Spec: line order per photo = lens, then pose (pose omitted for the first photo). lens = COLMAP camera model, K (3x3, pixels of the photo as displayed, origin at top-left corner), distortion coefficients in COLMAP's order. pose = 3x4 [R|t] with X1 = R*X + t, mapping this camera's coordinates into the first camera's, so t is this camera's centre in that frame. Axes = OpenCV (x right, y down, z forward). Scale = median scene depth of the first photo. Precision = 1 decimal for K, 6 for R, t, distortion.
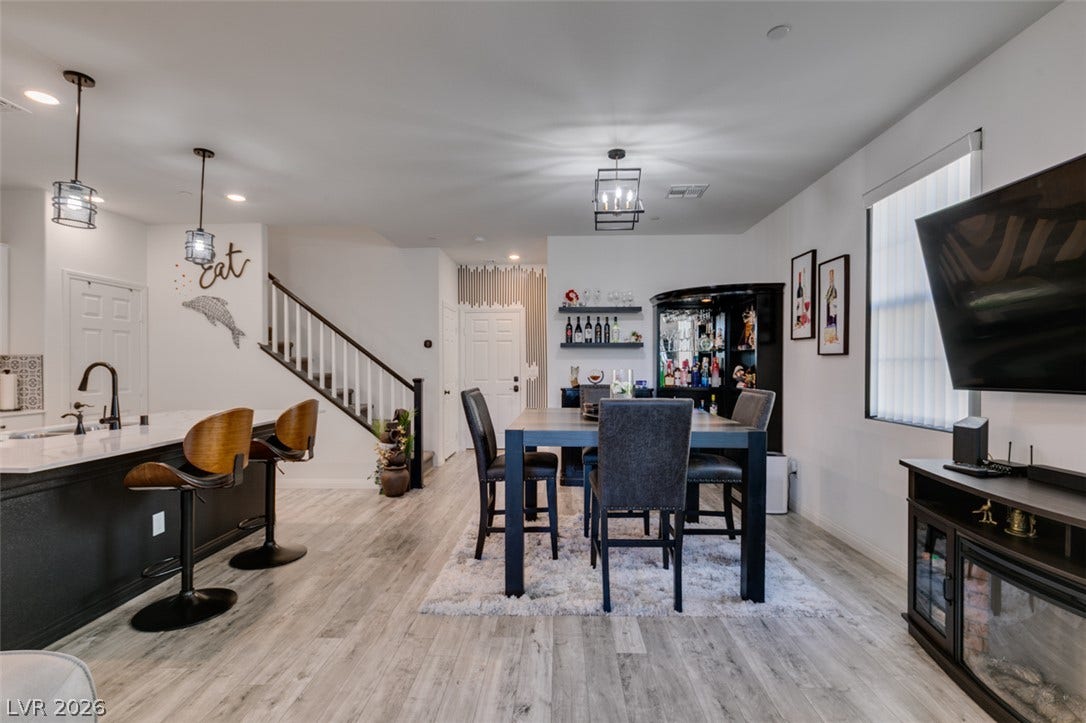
lens RADIAL K [[490.5, 0, 546.8], [0, 490.5, 368.5], [0, 0, 1]] dist [0.000256, -0.000110]
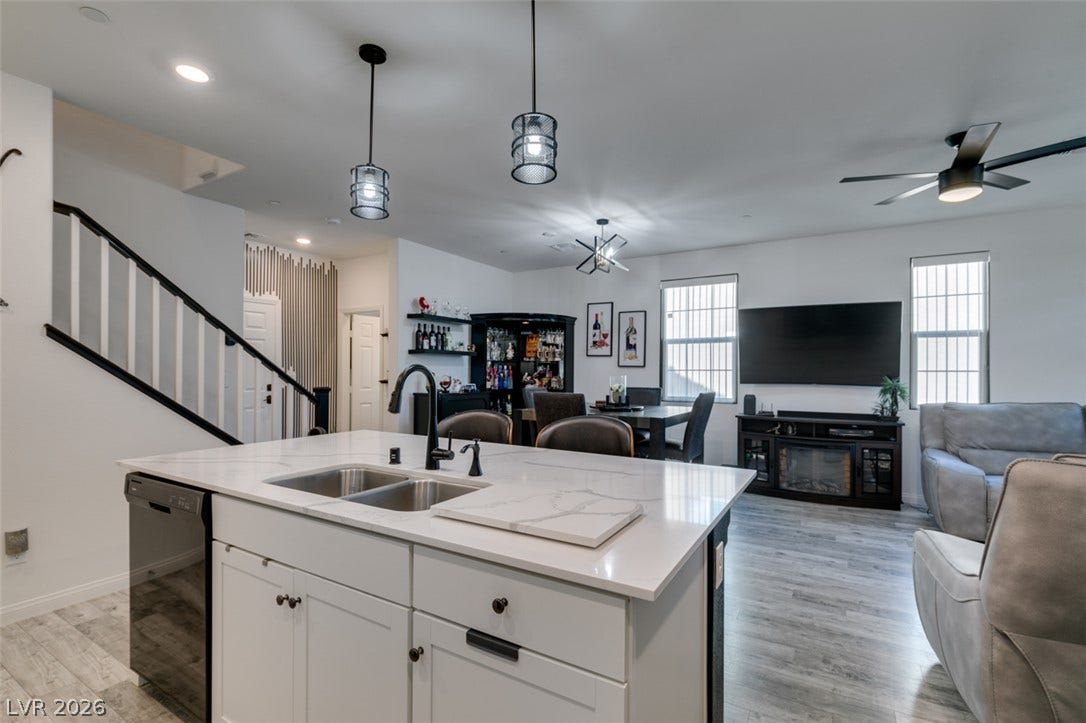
lens RADIAL K [[490.6, 0, 541.7], [0, 490.6, 368.6], [0, 0, 1]] dist [-0.002026, -0.000217]
pose [[0.490944, 0.009704, 0.871137, -0.772310], [-0.000453, 0.999941, -0.010884, -0.001252], [-0.871191, 0.004949, 0.490919, 0.309045]]
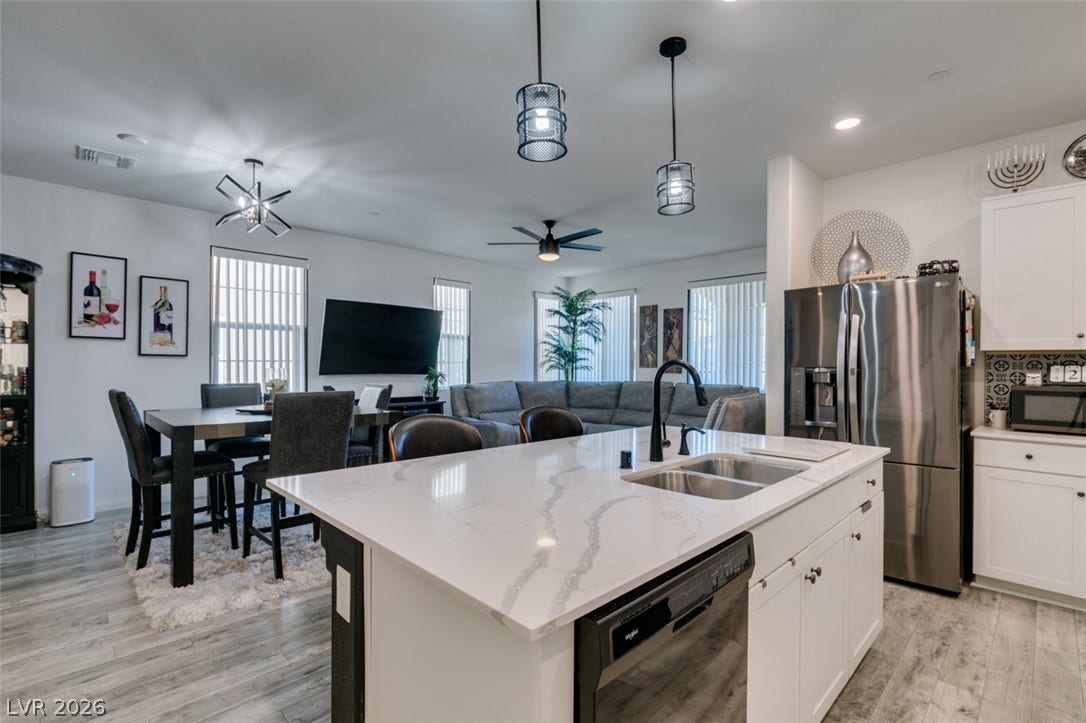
lens RADIAL K [[500.6, 0, 541.2], [0, 500.6, 365.8], [0, 0, 1]] dist [-0.001212, -0.000518]
pose [[-0.719330, -0.003316, 0.694661, -0.696209], [0.002051, 0.999974, 0.006896, -0.006464], [-0.694666, 0.006385, -0.719304, 0.895994]]
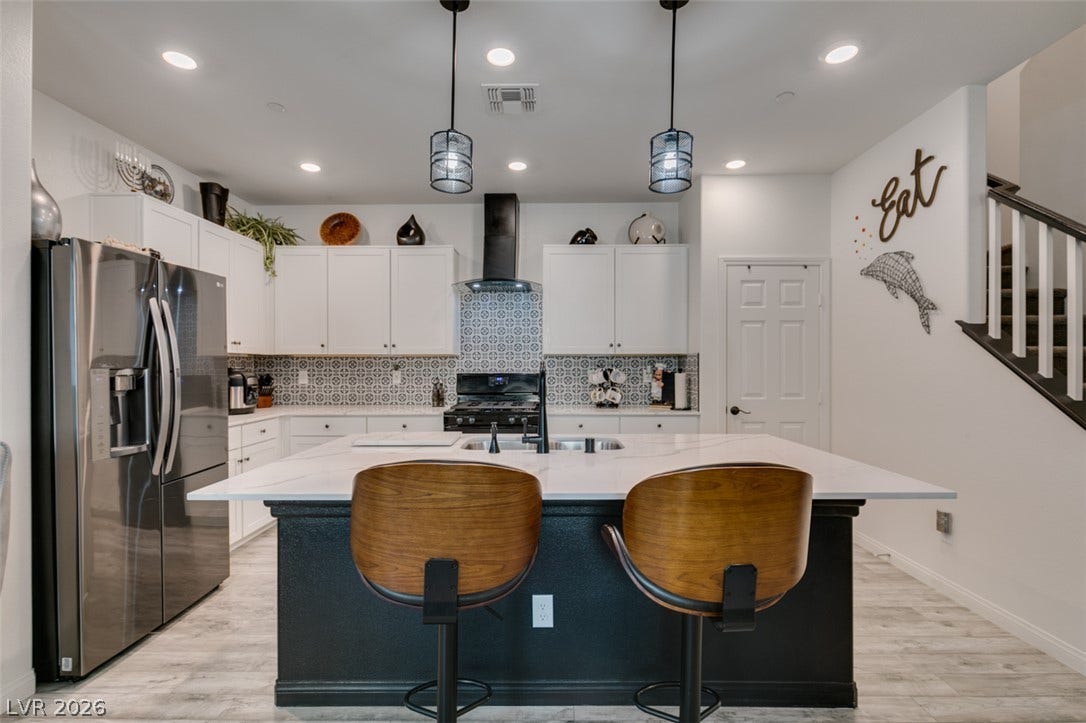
lens RADIAL K [[489.4, 0, 541.9], [0, 489.4, 365.7], [0, 0, 1]] dist [-0.001649, -0.000089]
pose [[0.022757, 0.004423, -0.999731, -0.084376], [-0.004885, 0.999979, 0.004313, -0.005043], [0.999729, 0.004786, 0.022778, 0.550563]]
